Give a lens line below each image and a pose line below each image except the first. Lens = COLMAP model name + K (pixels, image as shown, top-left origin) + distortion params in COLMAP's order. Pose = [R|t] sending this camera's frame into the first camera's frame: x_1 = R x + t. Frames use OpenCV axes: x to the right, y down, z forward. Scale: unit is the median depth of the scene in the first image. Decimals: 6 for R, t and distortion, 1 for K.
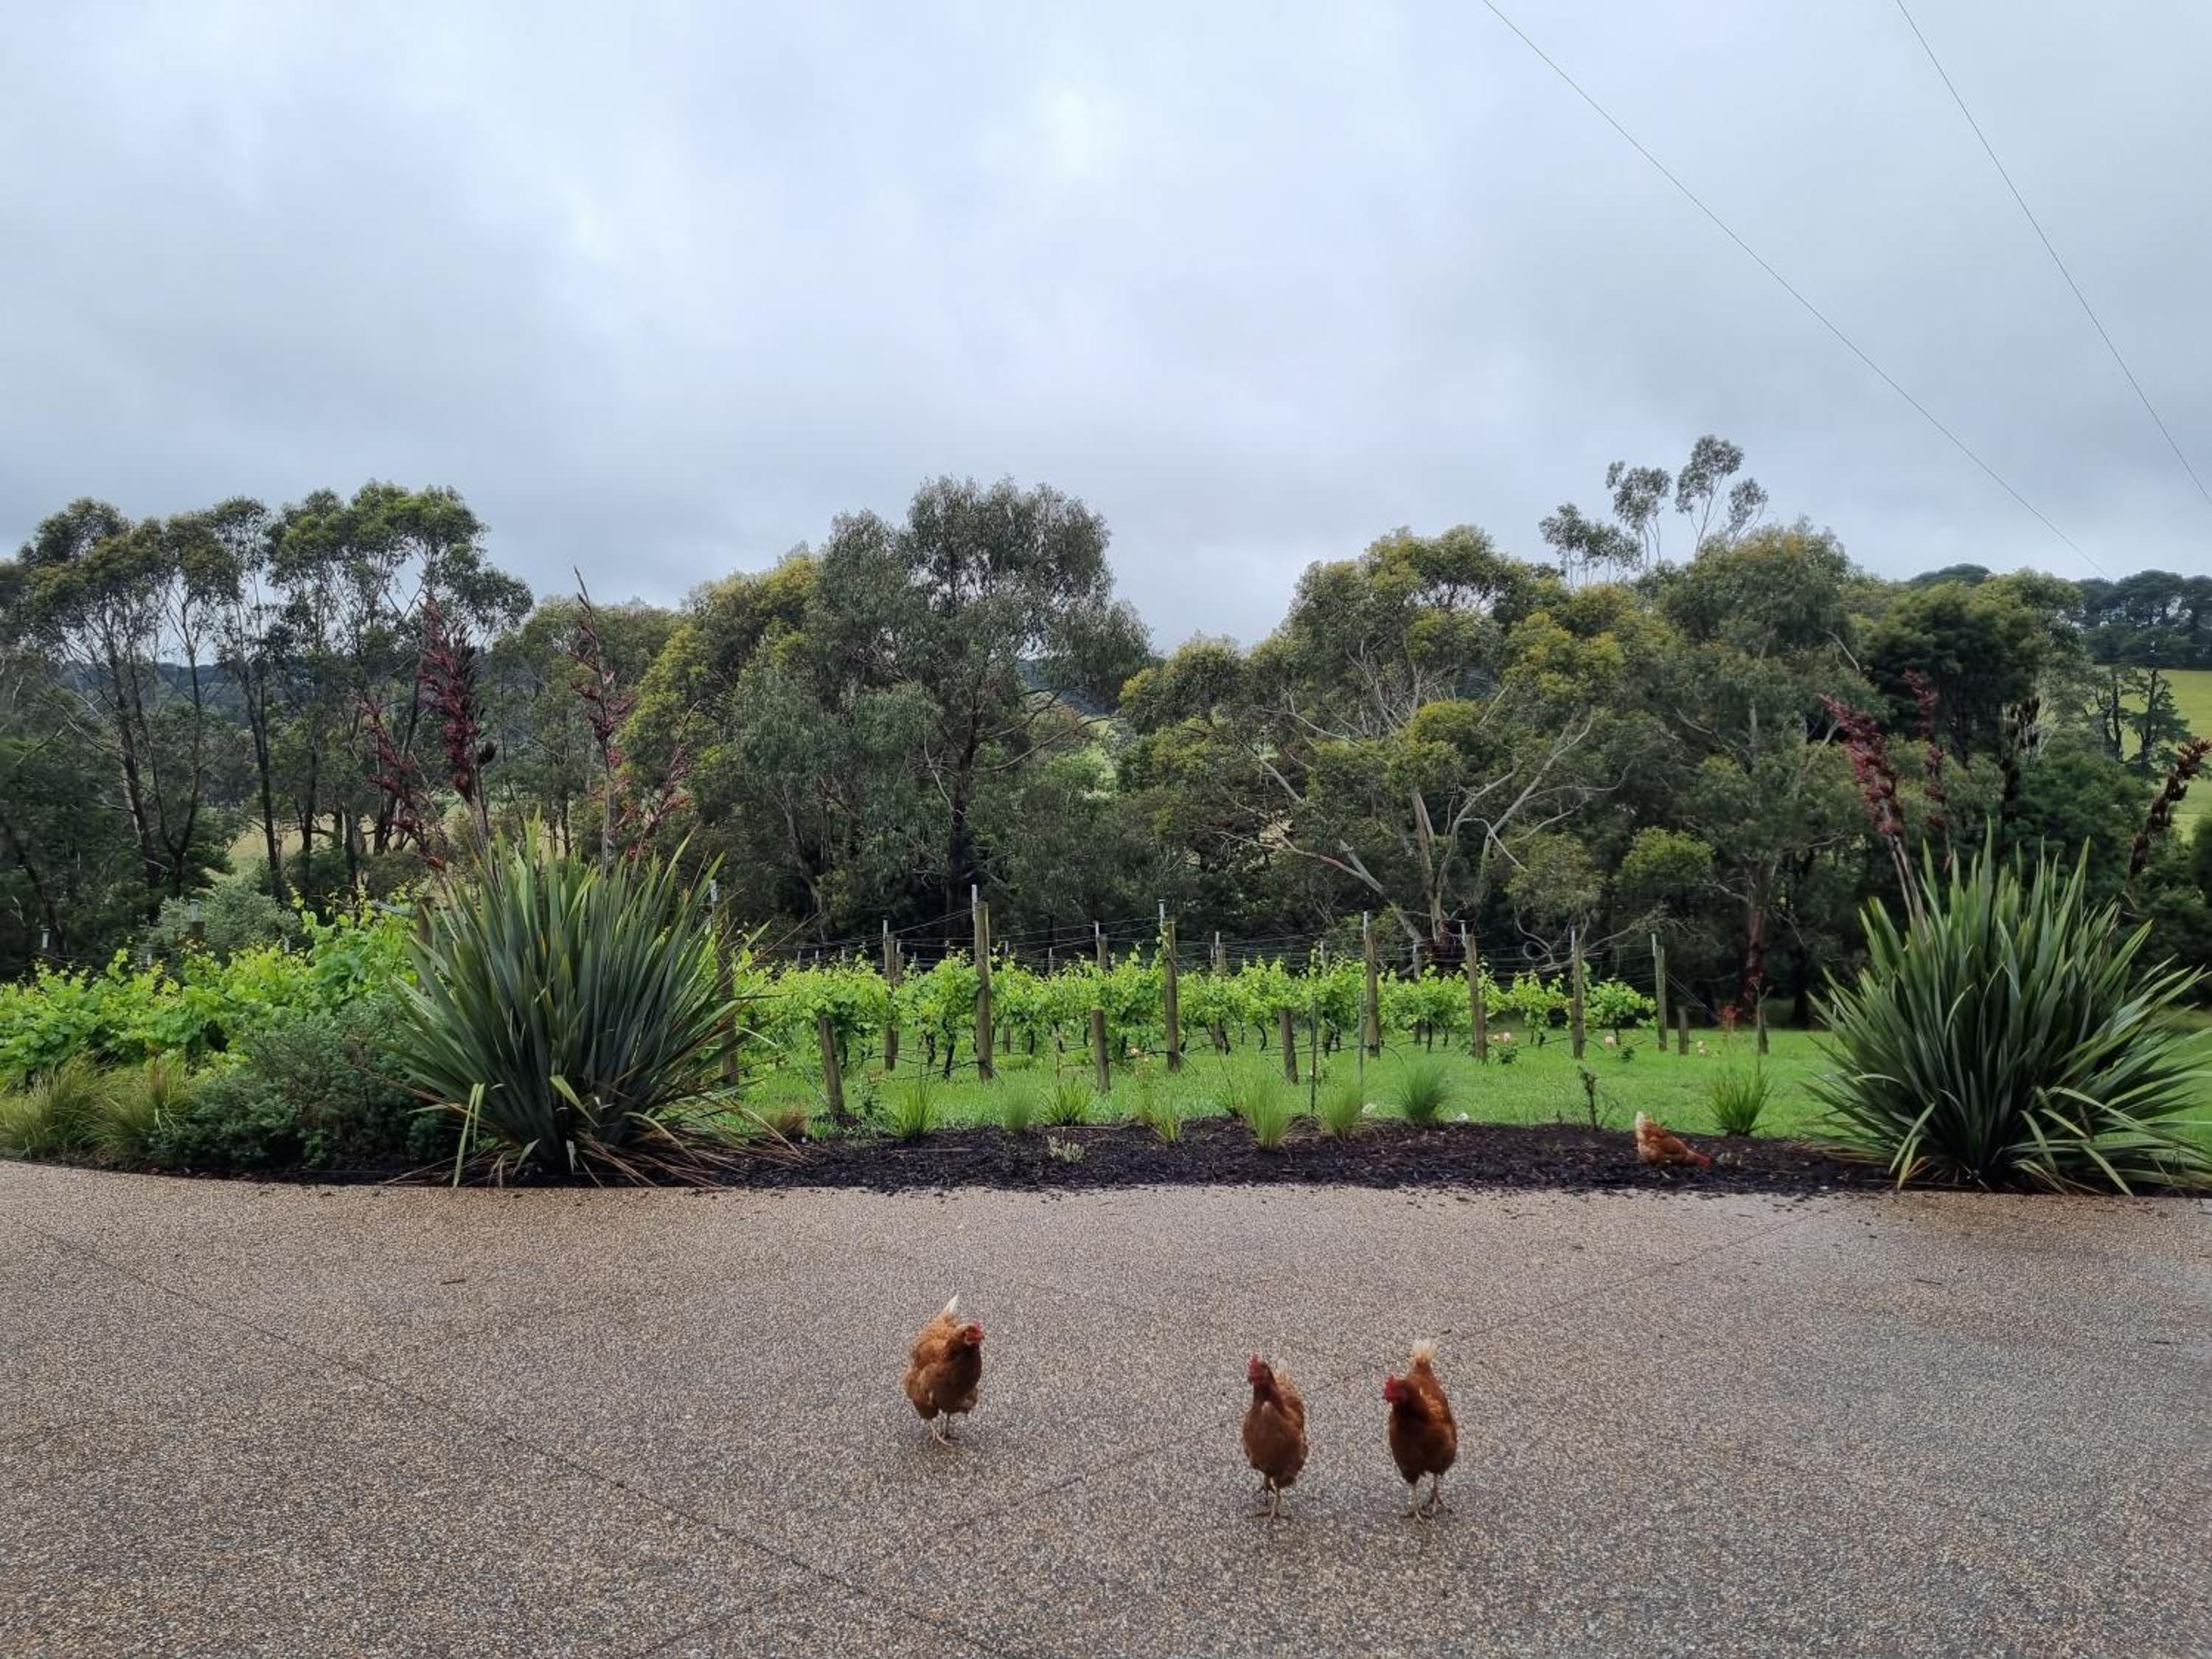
lens RADIAL K [[1635.1, 0, 1103.1], [0, 1635.1, 829.3], [0, 0, 1]] dist [0.071510, -0.037756]
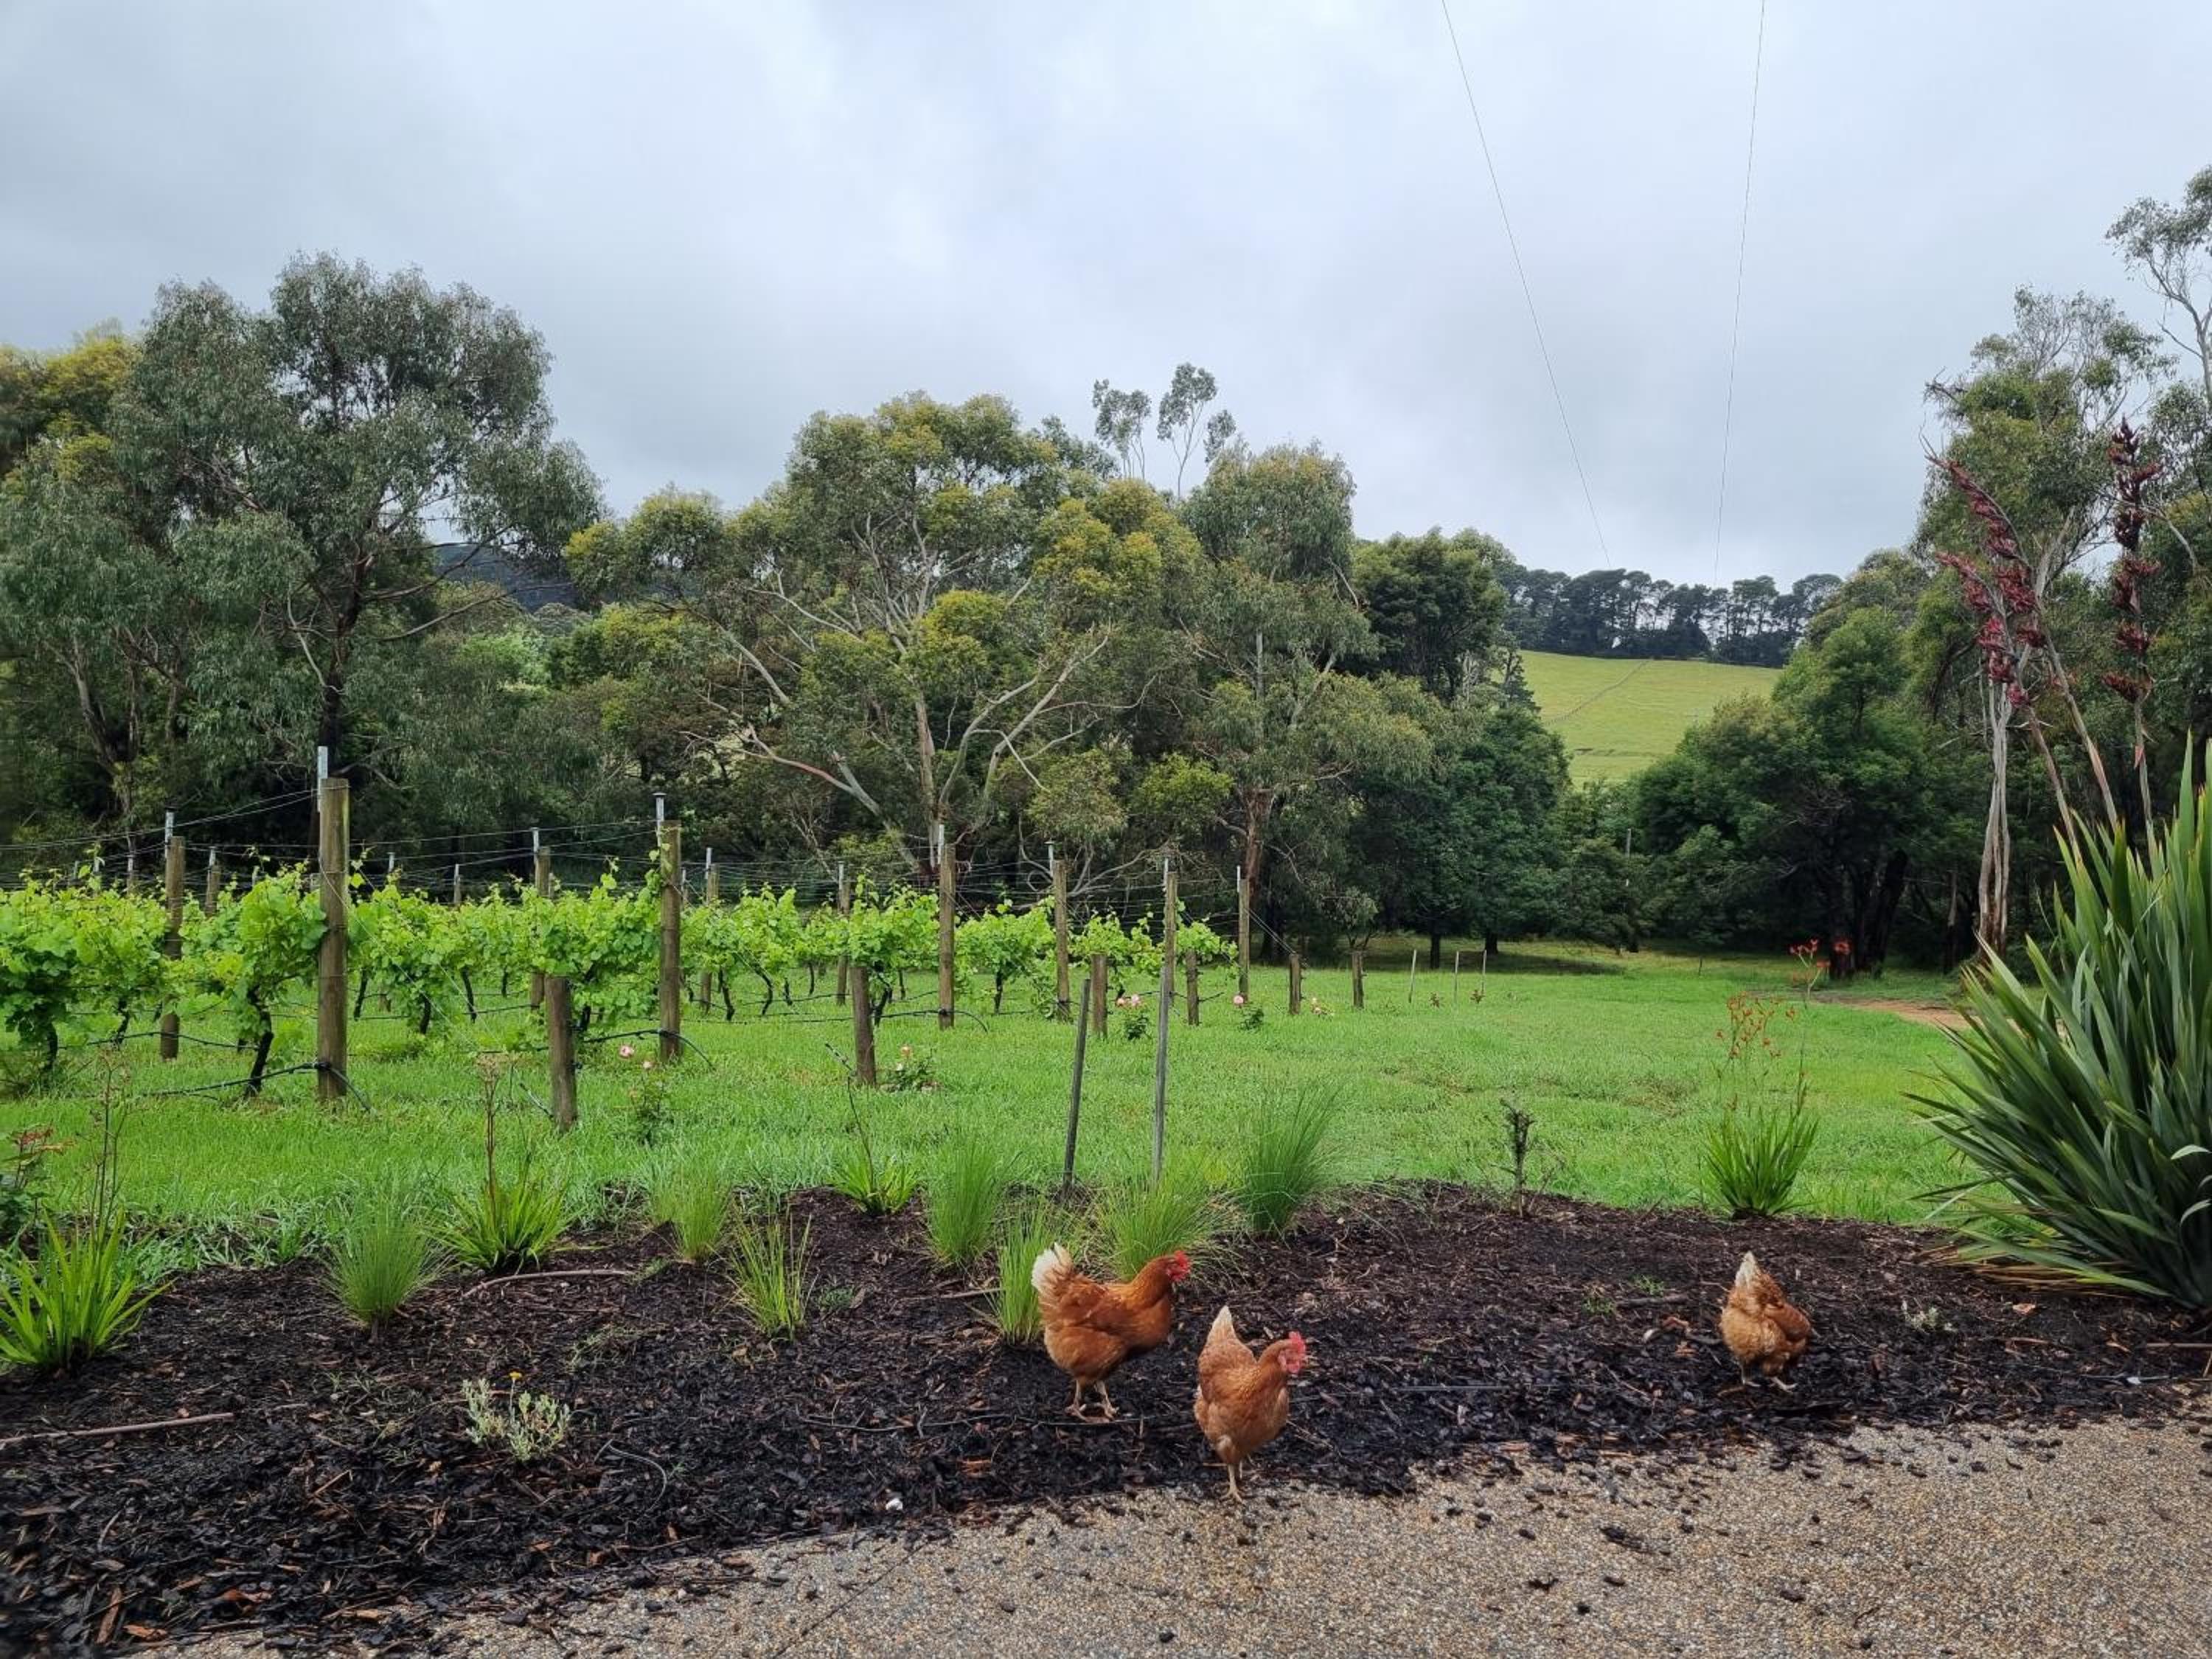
lens RADIAL K [[1584.4, 0, 1120.1], [0, 1584.4, 834.5], [0, 0, 1]] dist [0.011411, 0.002266]
pose [[0.931325, 0.032771, 0.362711, -0.012260], [-0.049501, 0.998091, 0.036925, 0.012457], [-0.360808, -0.052344, 0.931170, 0.164766]]
